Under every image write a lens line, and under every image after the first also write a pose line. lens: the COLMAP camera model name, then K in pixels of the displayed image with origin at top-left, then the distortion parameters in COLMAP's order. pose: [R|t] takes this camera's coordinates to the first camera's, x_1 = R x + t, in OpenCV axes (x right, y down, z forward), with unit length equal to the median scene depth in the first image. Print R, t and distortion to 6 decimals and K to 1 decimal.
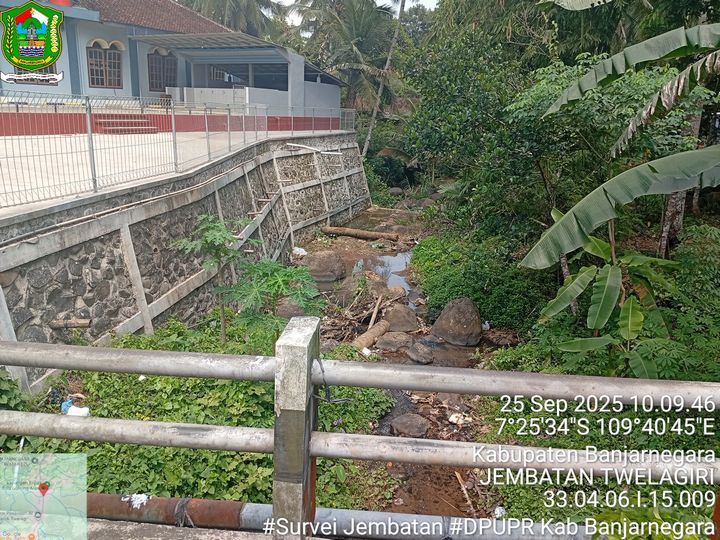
lens RADIAL K [[552.8, 0, 356.6], [0, 552.8, 271.1], [0, 0, 1]] dist [0.107530, -0.239095]
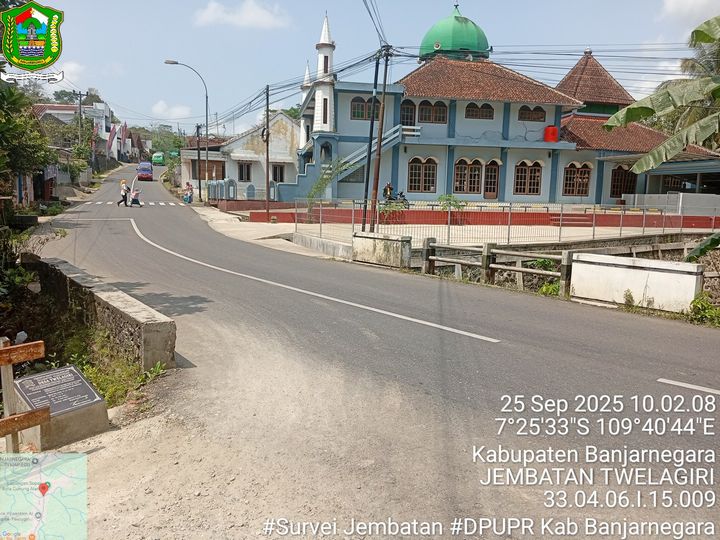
lens RADIAL K [[552.8, 0, 356.6], [0, 552.8, 271.1], [0, 0, 1]] dist [0.107530, -0.239095]
pose [[0.664892, 0.079381, -0.742709, 0.238163], [-0.209249, 0.974317, -0.083189, 0.083083], [0.717031, 0.210723, 0.664426, -0.270313]]
